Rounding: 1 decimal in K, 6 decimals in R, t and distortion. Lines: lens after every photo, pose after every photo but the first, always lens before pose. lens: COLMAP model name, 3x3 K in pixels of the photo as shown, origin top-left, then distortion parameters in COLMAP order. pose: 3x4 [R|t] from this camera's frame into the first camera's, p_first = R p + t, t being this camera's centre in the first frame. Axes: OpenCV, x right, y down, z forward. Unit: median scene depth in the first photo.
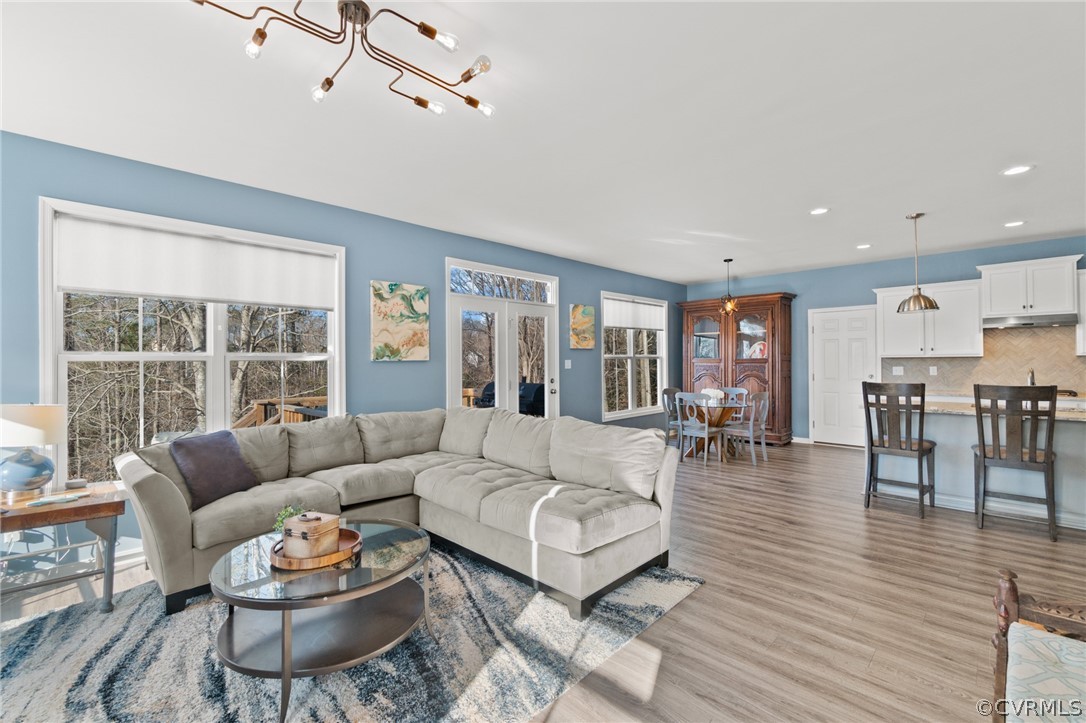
lens RADIAL K [[474.7, 0, 538.2], [0, 474.7, 346.4], [0, 0, 1]] dist [0.000611, 0.000290]
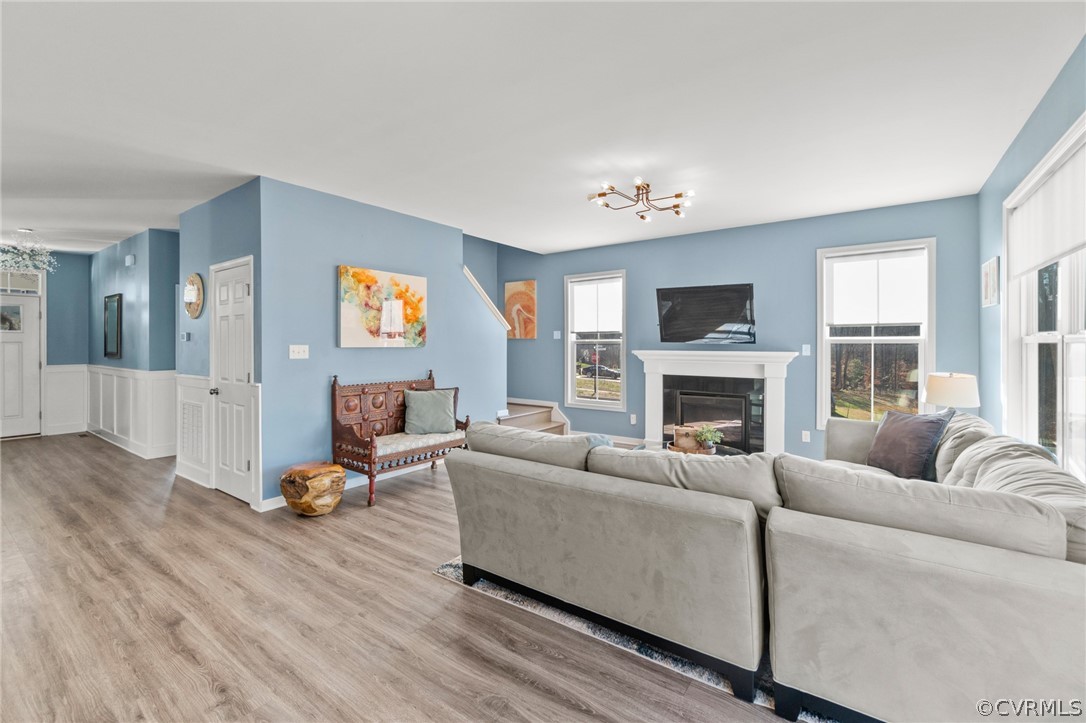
lens RADIAL K [[474.7, 0, 538.2], [0, 474.7, 346.4], [0, 0, 1]] dist [0.000611, 0.000290]
pose [[-0.988003, 0.009149, -0.154162, 0.182367], [0.013530, 0.999533, -0.027390, 0.037032], [0.153839, -0.029147, -0.987666, 1.298409]]
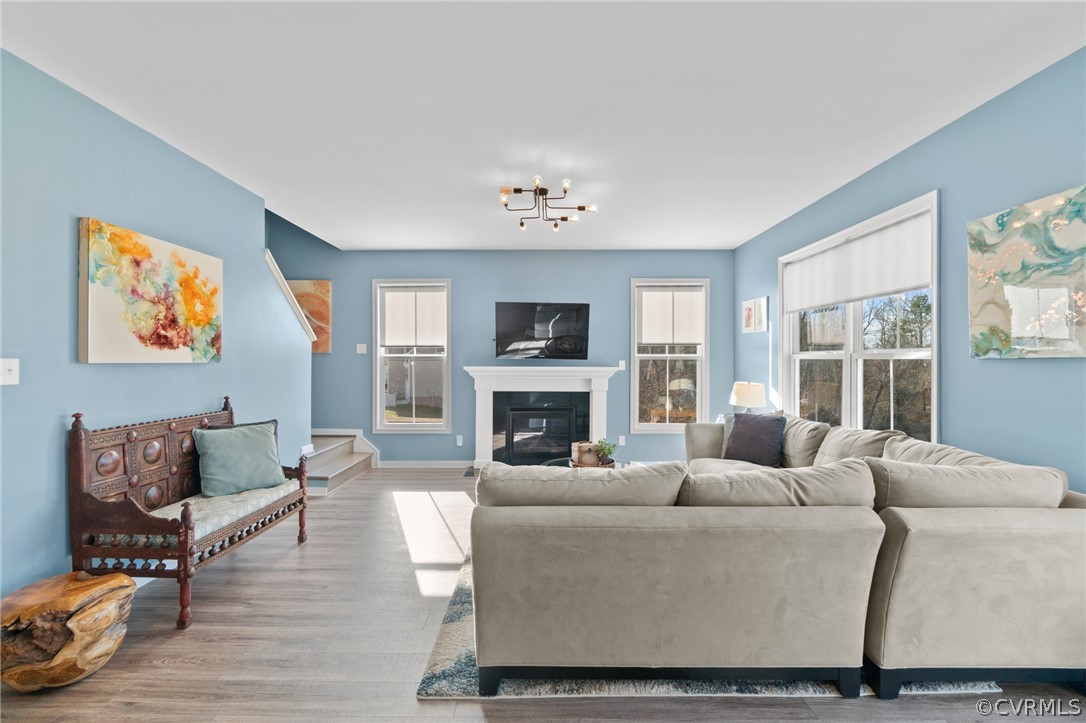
lens RADIAL K [[469.9, 0, 543.0], [0, 469.9, 361.5], [0, 0, 1]] dist [-0.002478, 0.000572]
pose [[-0.711049, 0.007624, -0.703102, 0.439379], [0.027951, 0.999457, -0.017430, 0.029251], [0.702587, -0.032046, -0.710876, 1.028668]]
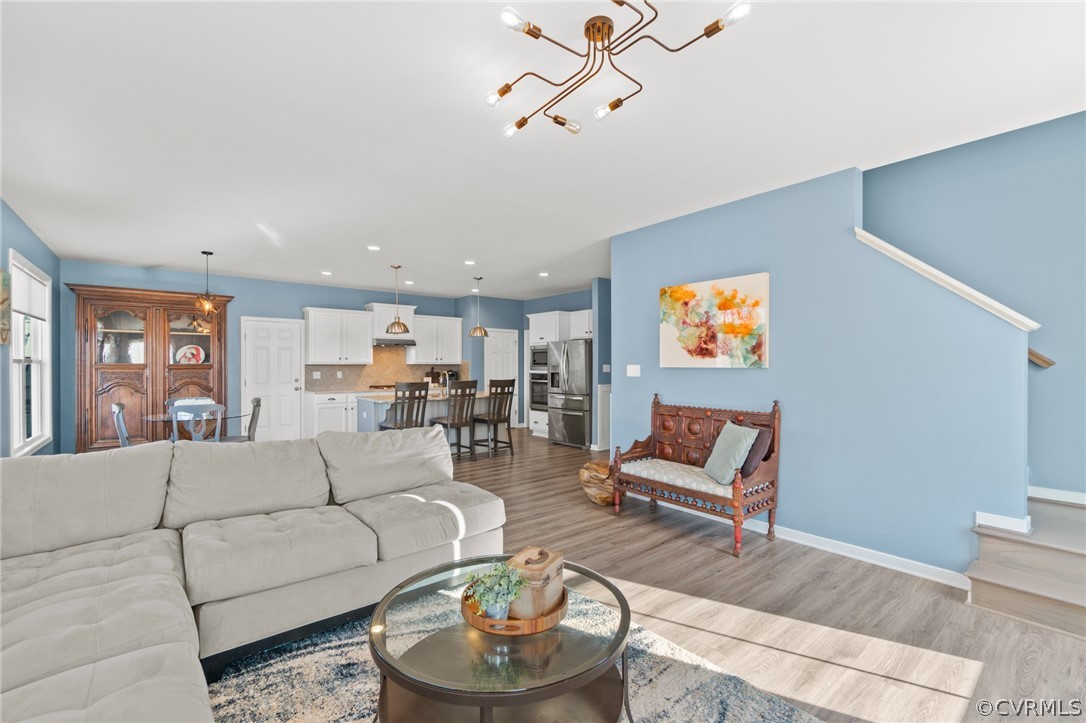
lens RADIAL K [[468.9, 0, 536.3], [0, 468.9, 368.5], [0, 0, 1]] dist [-0.000011, 0.000044]
pose [[0.105428, -0.001762, 0.994425, -0.593325], [-0.032898, 0.999445, 0.005259, 0.013021], [-0.993883, -0.033269, 0.105312, 0.430801]]
